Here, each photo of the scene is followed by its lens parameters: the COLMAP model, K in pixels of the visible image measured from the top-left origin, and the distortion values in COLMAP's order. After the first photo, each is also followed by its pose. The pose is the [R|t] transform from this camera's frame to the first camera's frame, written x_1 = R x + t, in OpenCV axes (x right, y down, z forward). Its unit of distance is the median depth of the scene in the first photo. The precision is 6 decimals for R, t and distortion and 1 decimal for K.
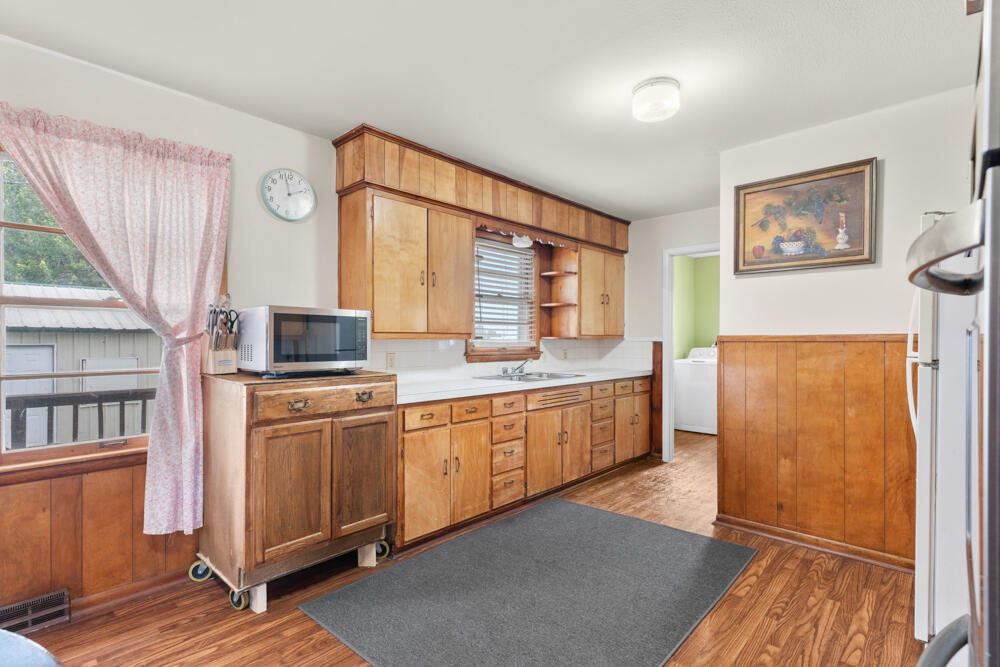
lens RADIAL K [[476.6, 0, 500.7], [0, 476.6, 340.5], [0, 0, 1]] dist [-0.002207, -0.000463]
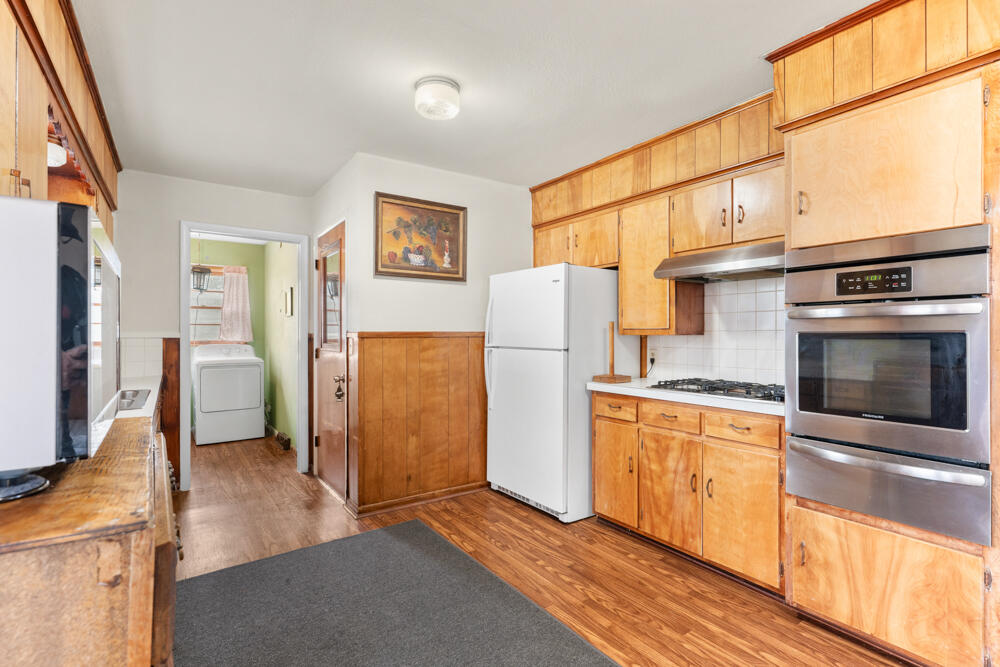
lens RADIAL K [[471.3, 0, 495.9], [0, 471.3, 333.1], [0, 0, 1]] dist [-0.003417, -0.000958]
pose [[0.212869, 0.003141, 0.977076, -0.525669], [0.003004, 0.999988, -0.003870, -0.003133], [-0.977076, 0.003759, 0.212857, 0.568525]]
